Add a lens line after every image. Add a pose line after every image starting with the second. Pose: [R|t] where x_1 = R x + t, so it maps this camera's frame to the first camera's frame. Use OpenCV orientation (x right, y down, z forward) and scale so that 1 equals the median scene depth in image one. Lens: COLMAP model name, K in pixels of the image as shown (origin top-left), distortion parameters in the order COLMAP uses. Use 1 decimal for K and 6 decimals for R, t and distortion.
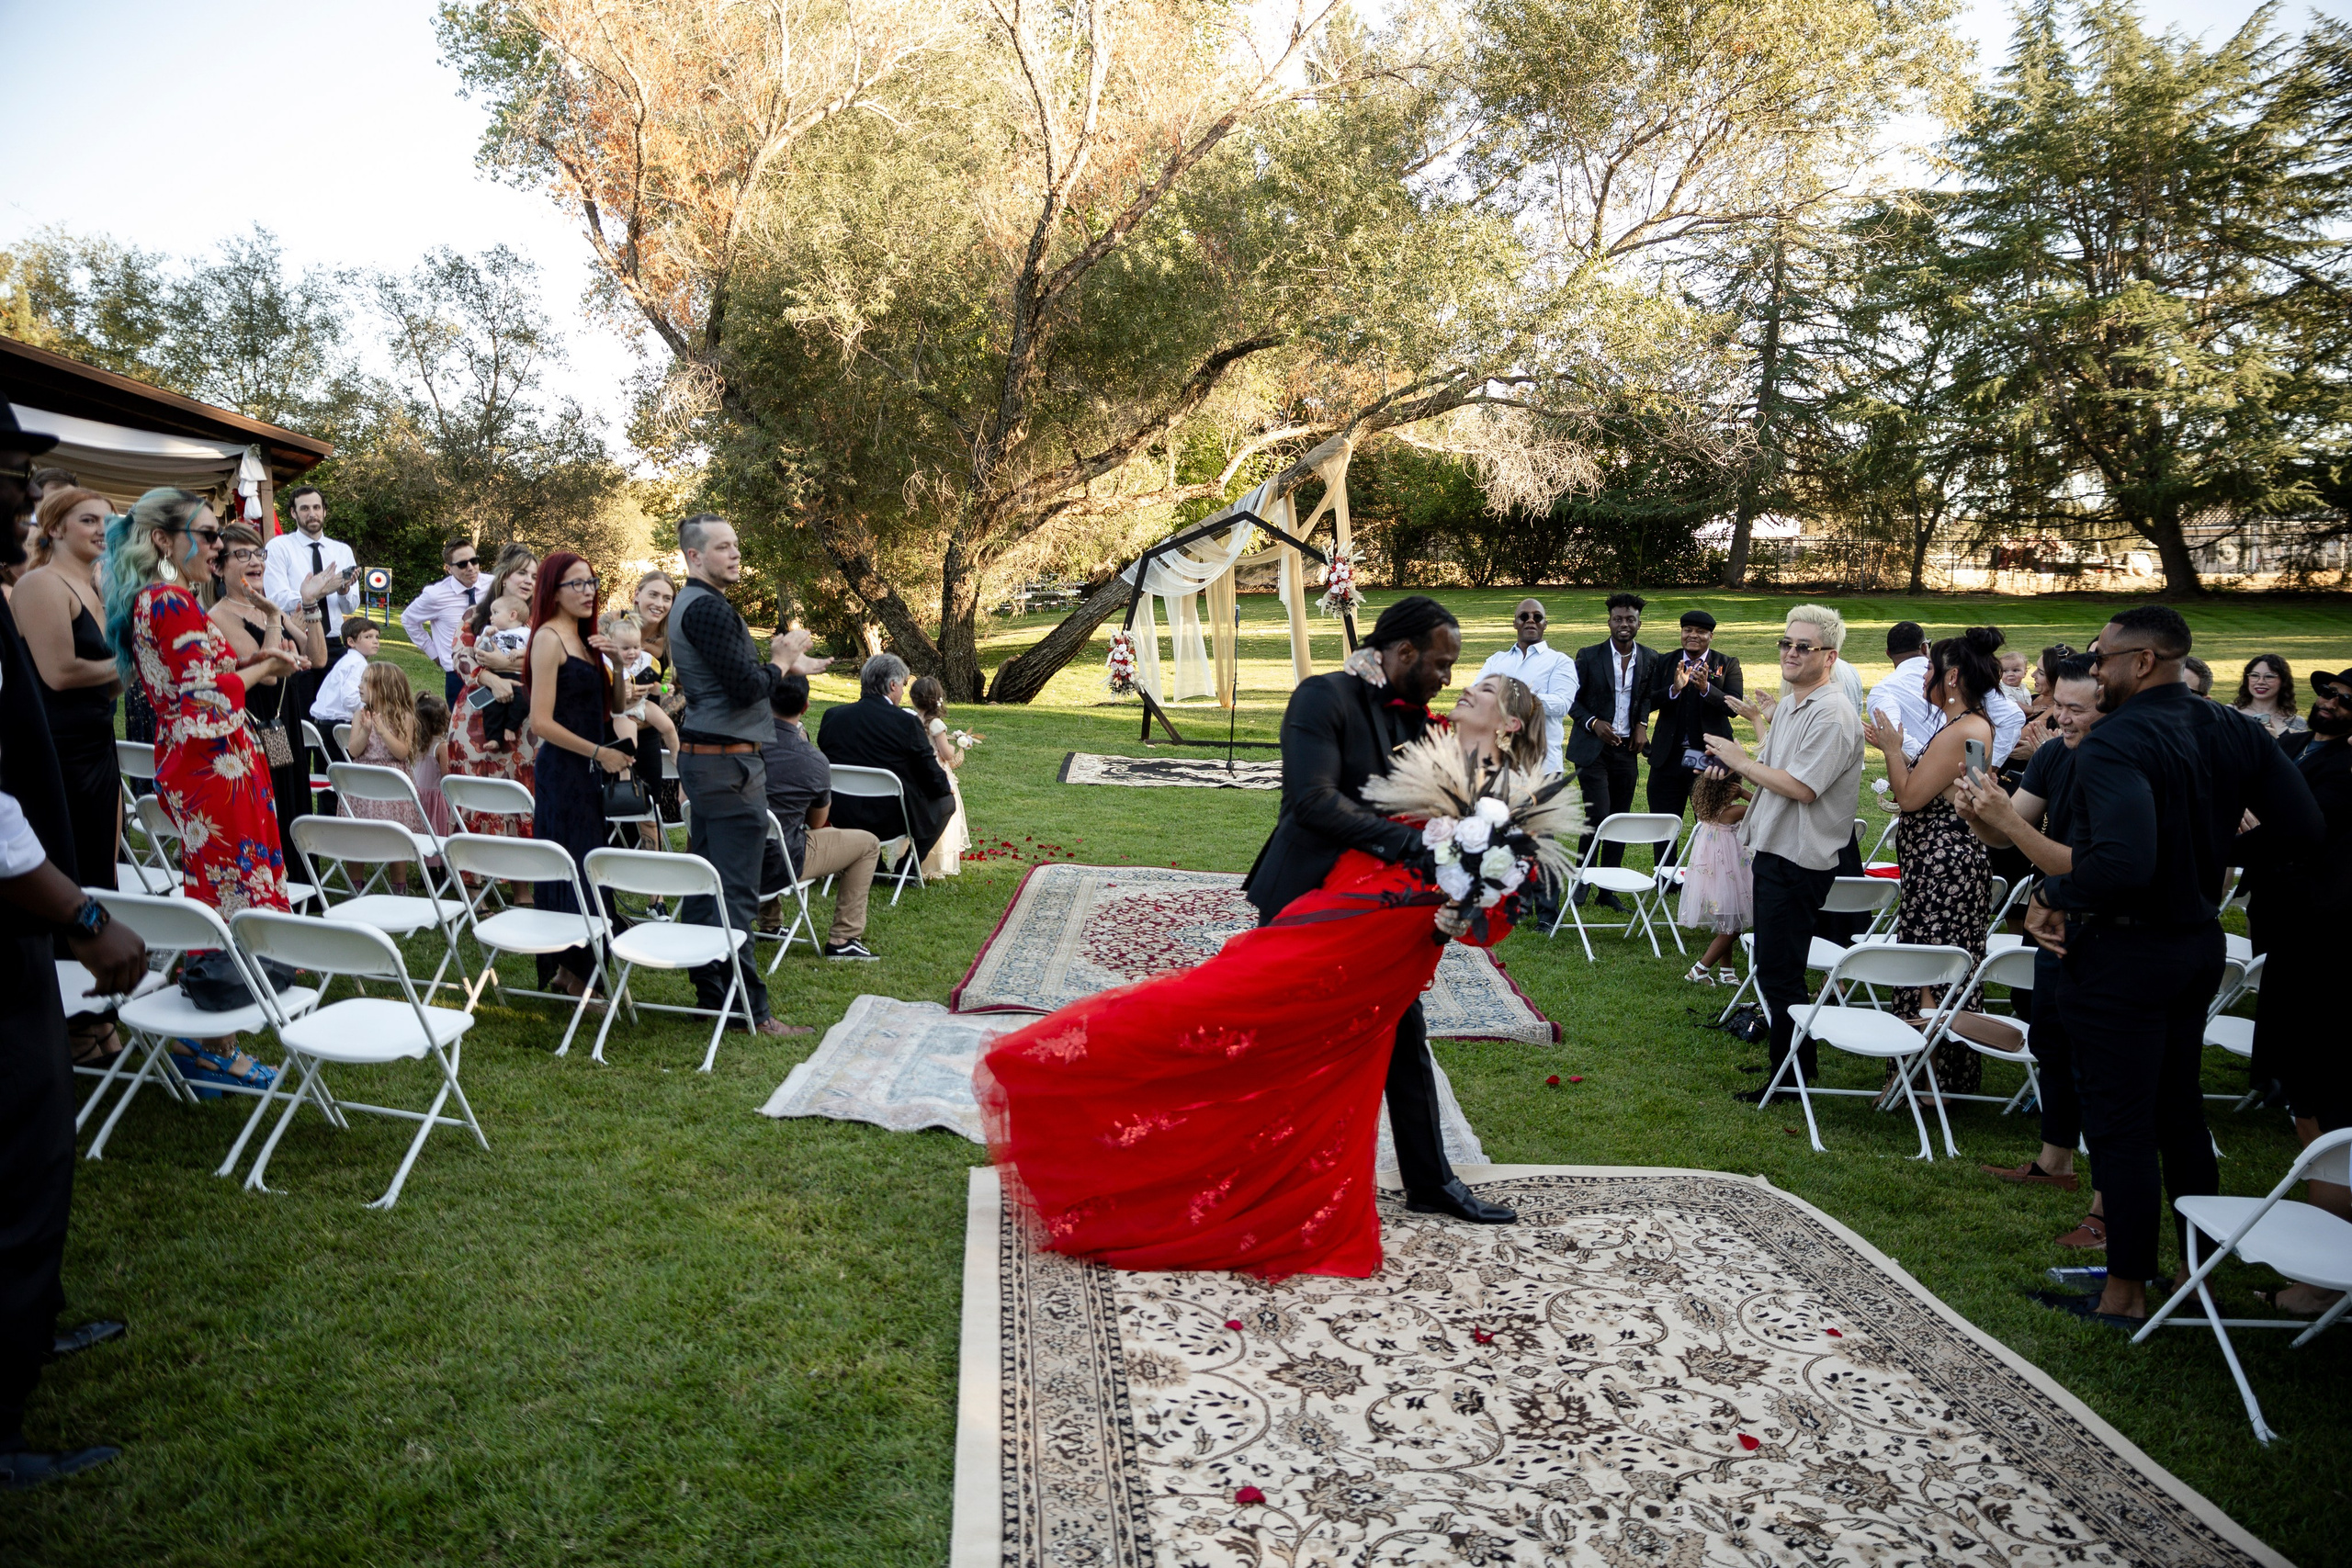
lens RADIAL K [[1623.2, 0, 1191.5], [0, 1623.2, 740.8], [0, 0, 1]] dist [-0.161114, 0.135429]
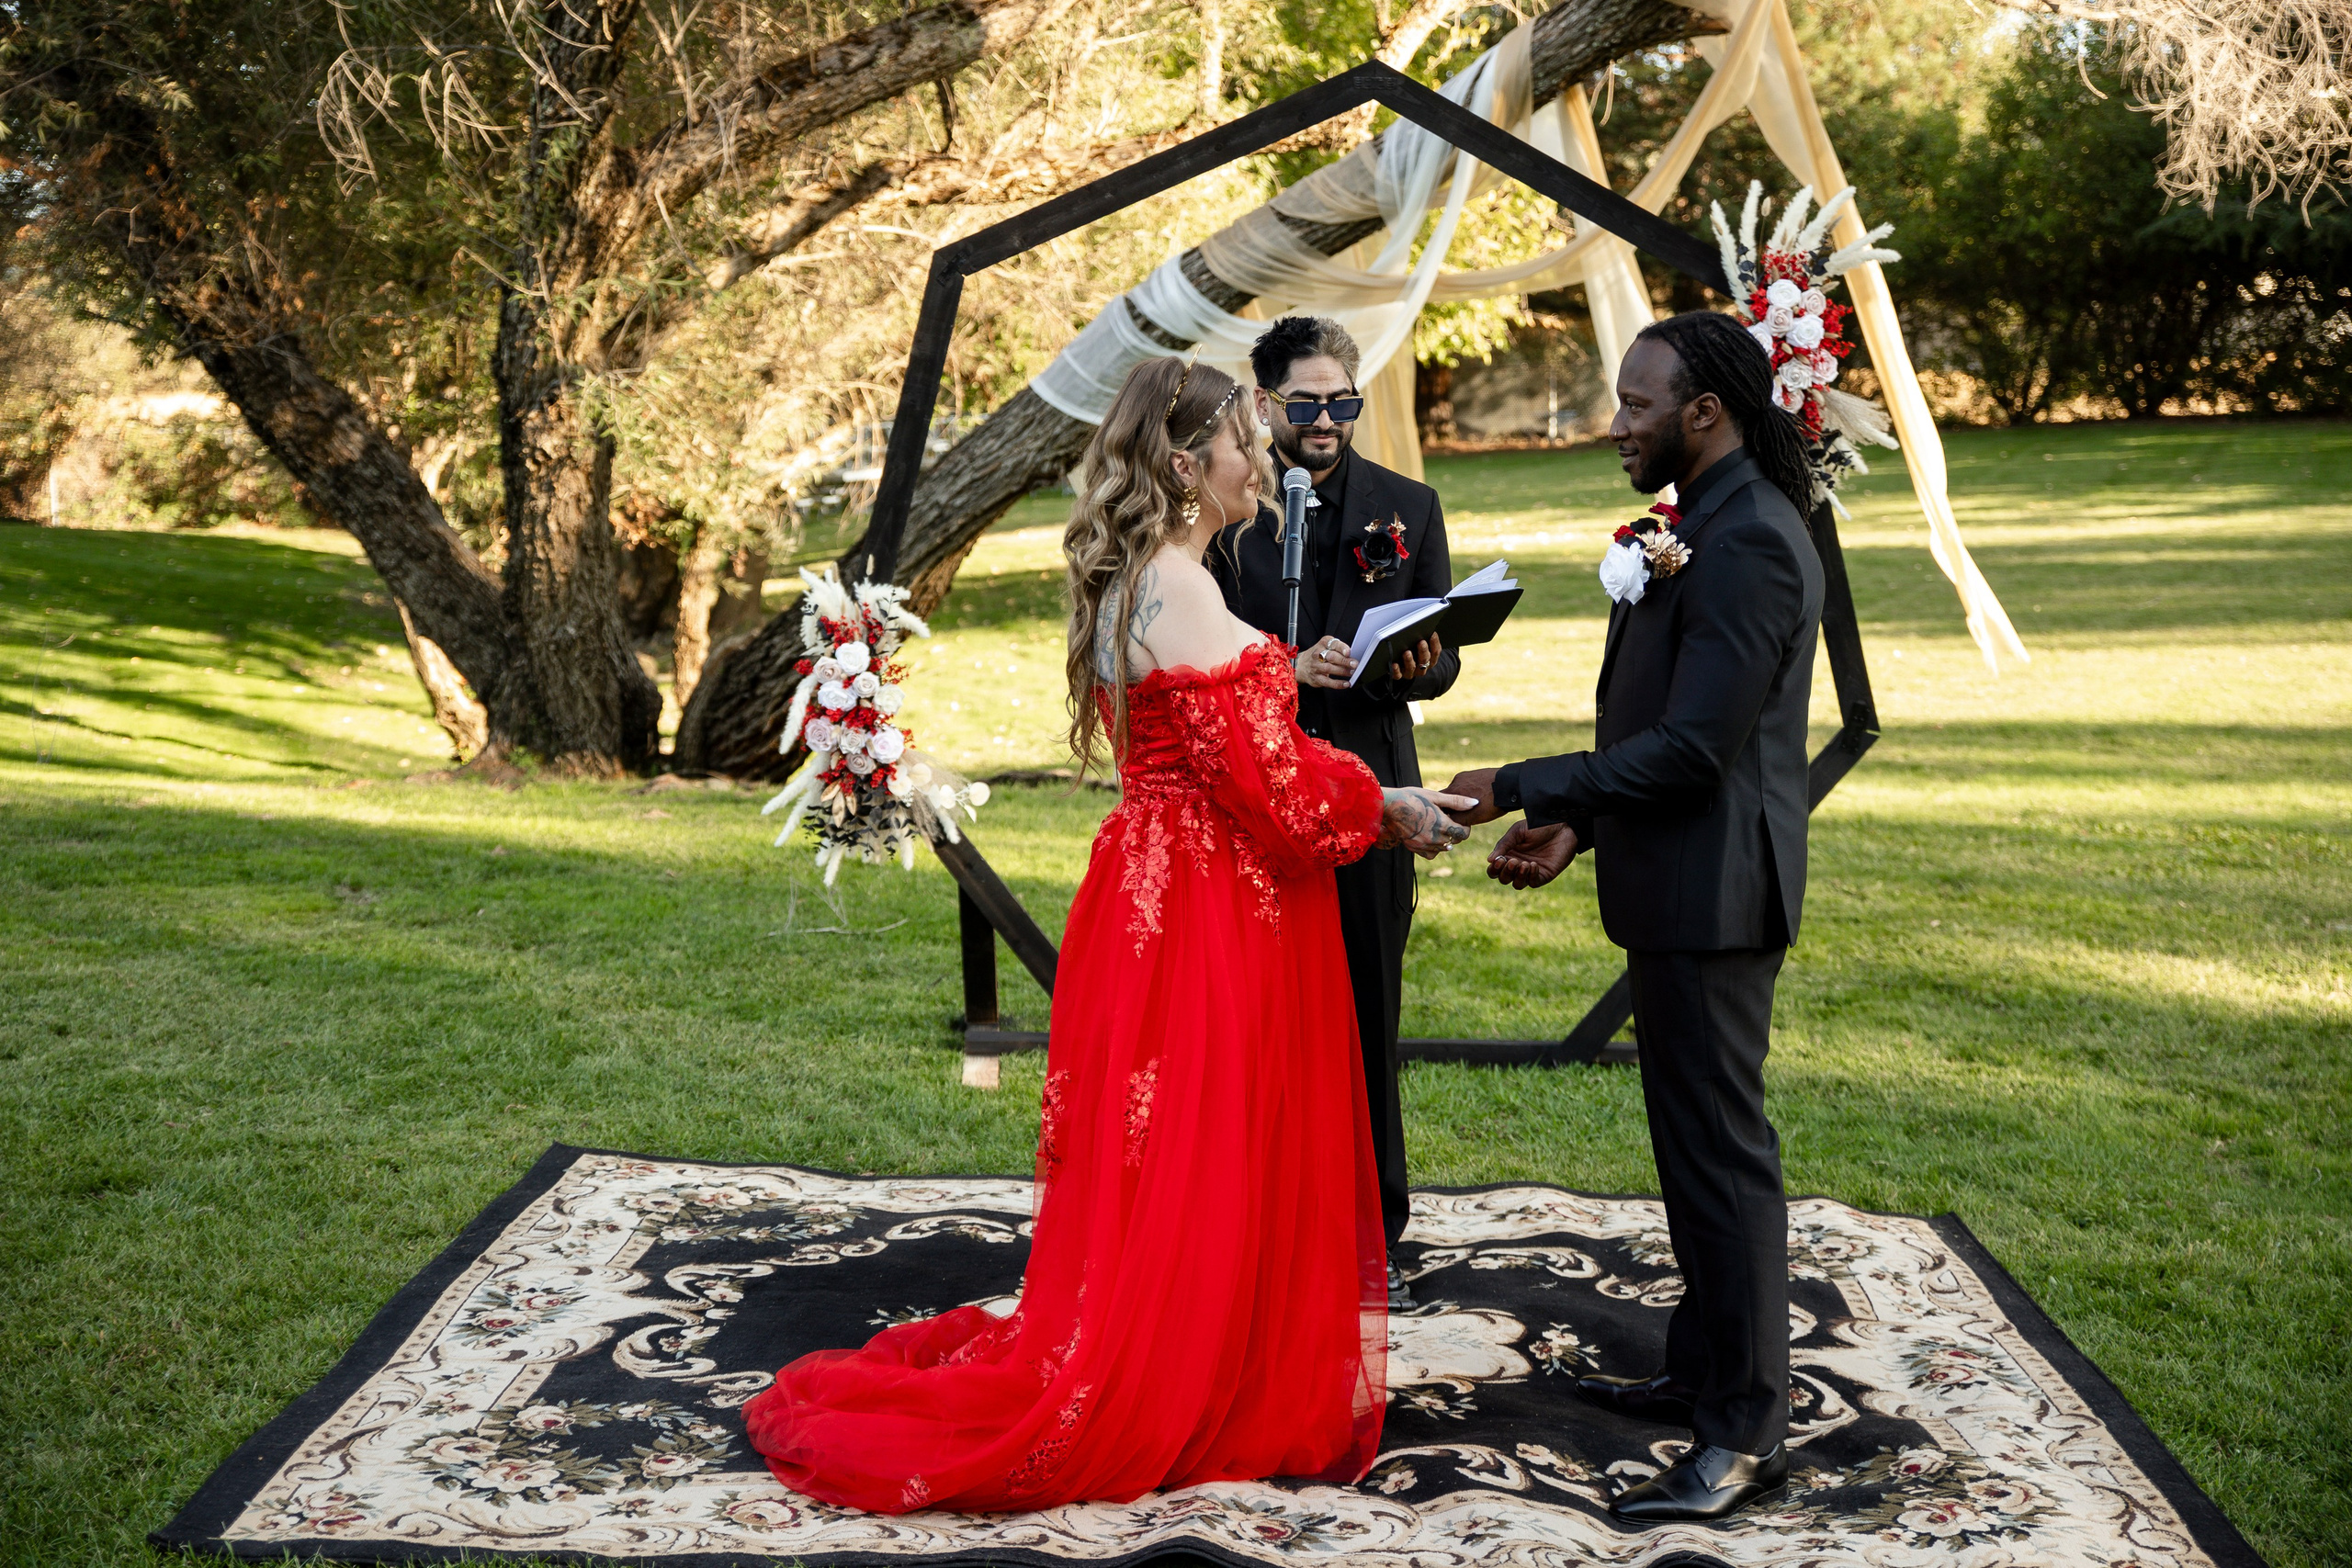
lens RADIAL K [[3097.1, 0, 1158.5], [0, 3097.1, 778.4], [0, 0, 1]] dist [0.059691, 0.113434]
pose [[0.997179, -0.004648, -0.074923, 0.021571], [0.005632, 0.999901, 0.012922, -0.027700], [0.074855, -0.013307, 0.997106, 0.335502]]
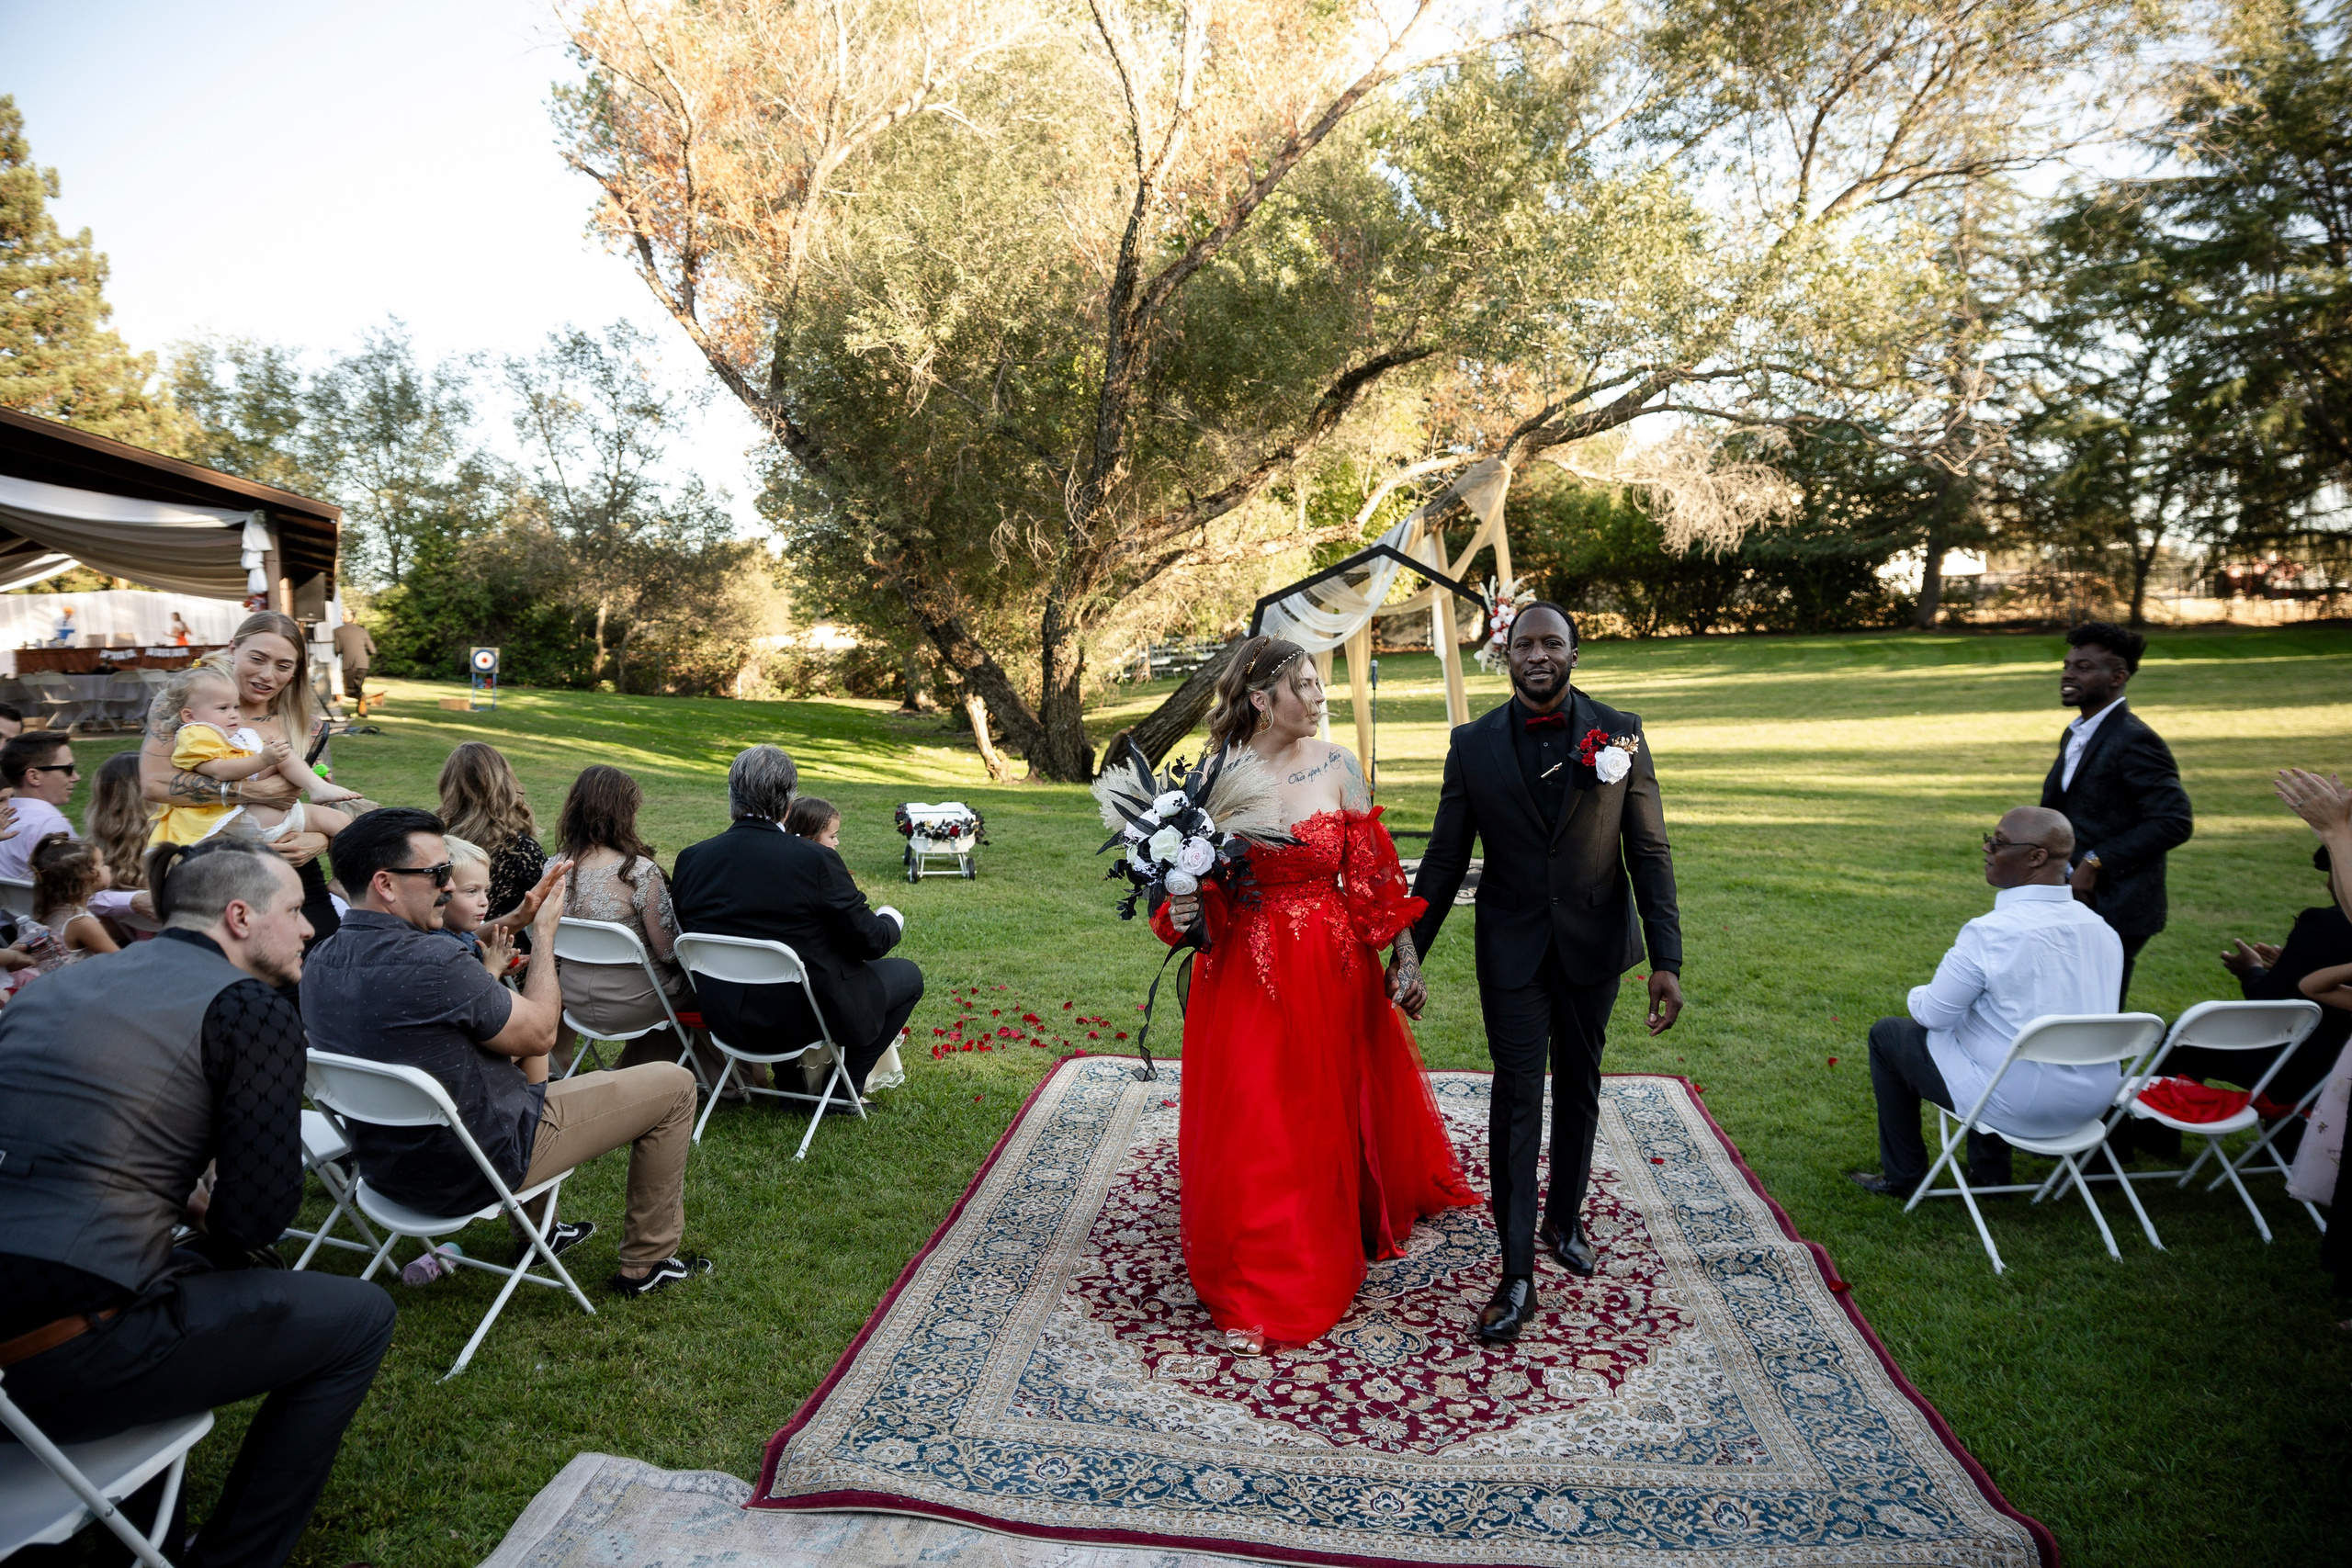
lens RADIAL K [[1623.2, 0, 1191.5], [0, 1623.2, 740.8], [0, 0, 1]] dist [-0.161114, 0.135429]
pose [[0.995245, -0.024435, -0.094293, 0.007527], [0.020767, 0.998996, -0.039688, -0.009059], [0.095168, 0.037541, 0.994753, 0.119372]]
